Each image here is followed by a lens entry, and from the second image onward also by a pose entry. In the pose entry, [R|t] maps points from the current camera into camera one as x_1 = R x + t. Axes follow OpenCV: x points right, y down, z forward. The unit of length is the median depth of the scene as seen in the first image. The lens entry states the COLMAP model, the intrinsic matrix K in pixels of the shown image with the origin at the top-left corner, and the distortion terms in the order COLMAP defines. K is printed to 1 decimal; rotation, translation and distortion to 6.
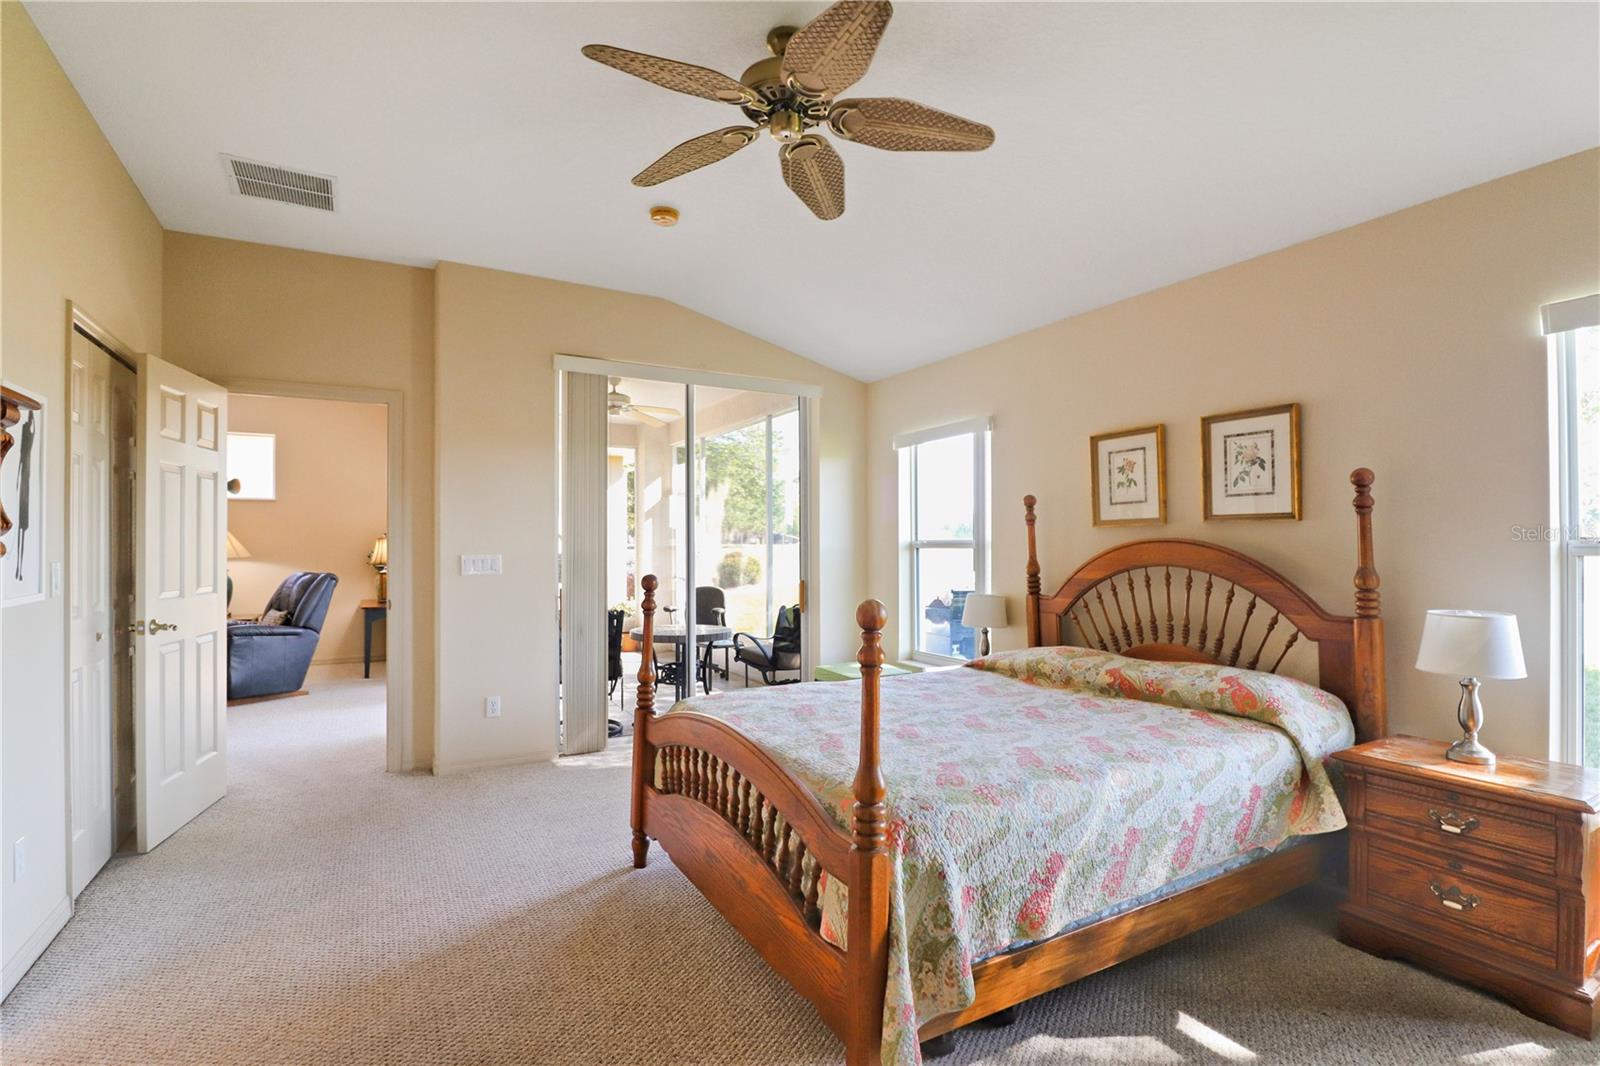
lens RADIAL K [[772.5, 0, 812.3], [0, 772.5, 539.3], [0, 0, 1]] dist [-0.002191, -0.007110]
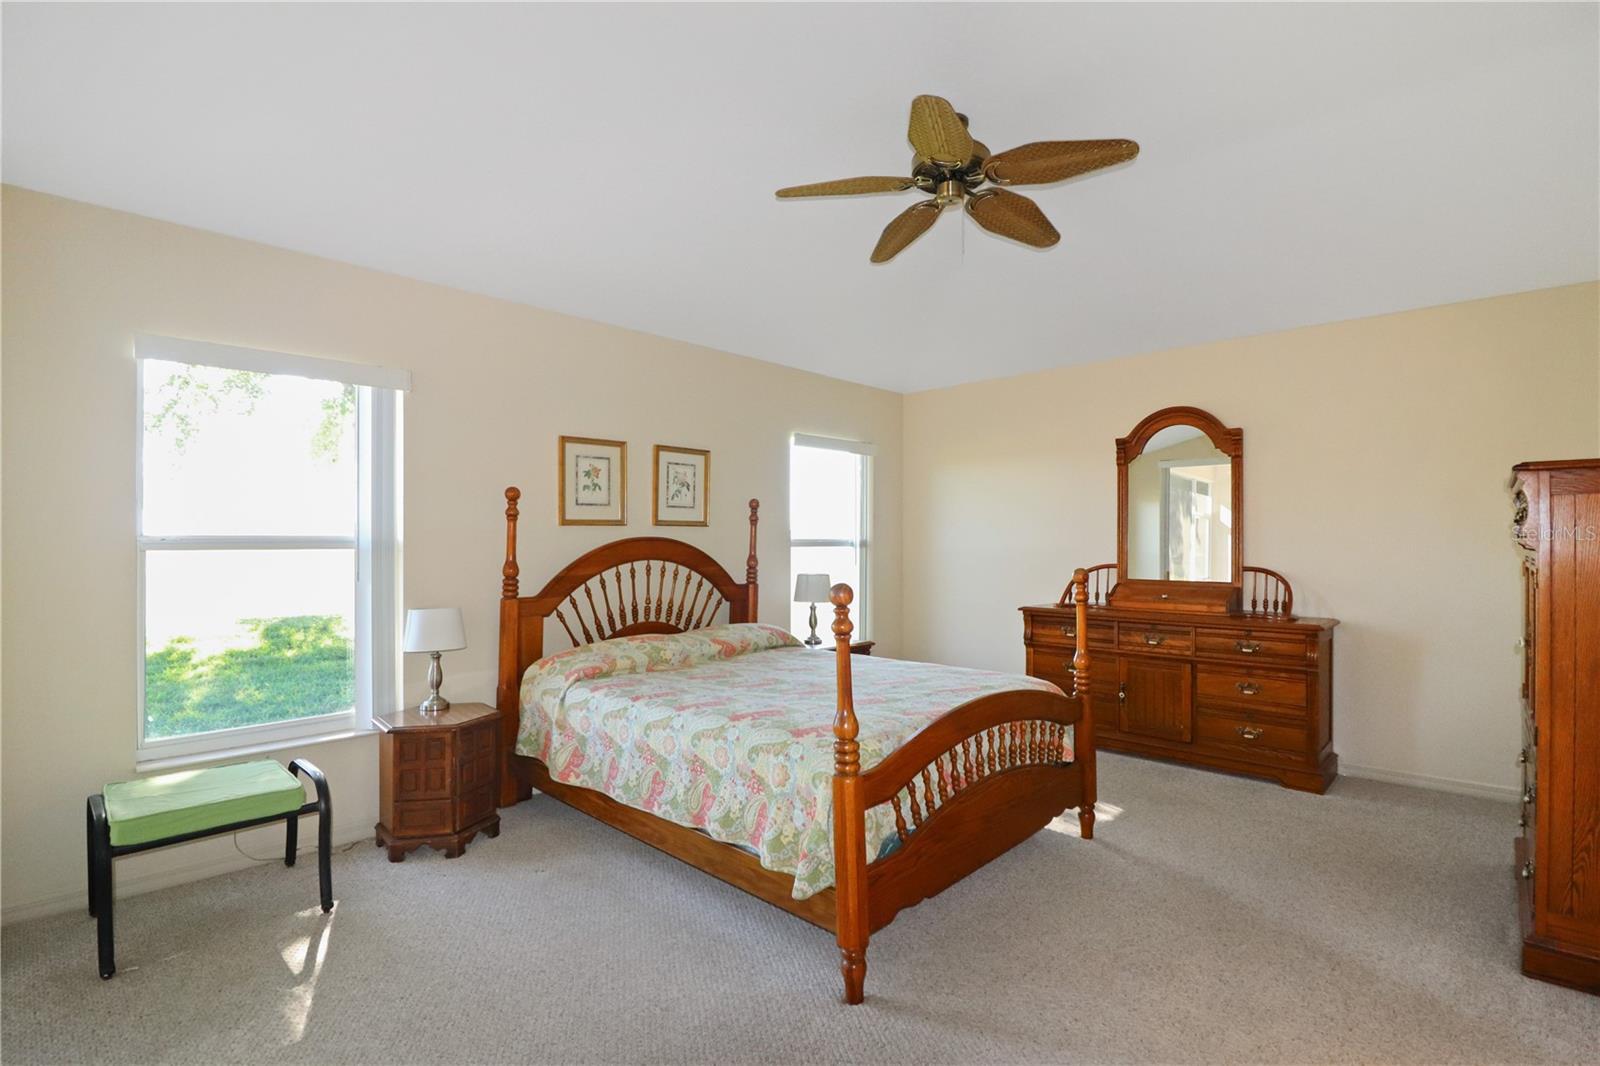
lens RADIAL K [[772.5, 0, 812.3], [0, 772.5, 539.3], [0, 0, 1]] dist [-0.002191, -0.007110]
pose [[-0.314629, 0.009915, 0.949163, -0.768179], [0.000491, 0.999947, -0.010282, 0.014092], [-0.949215, -0.002769, -0.314617, 1.096762]]
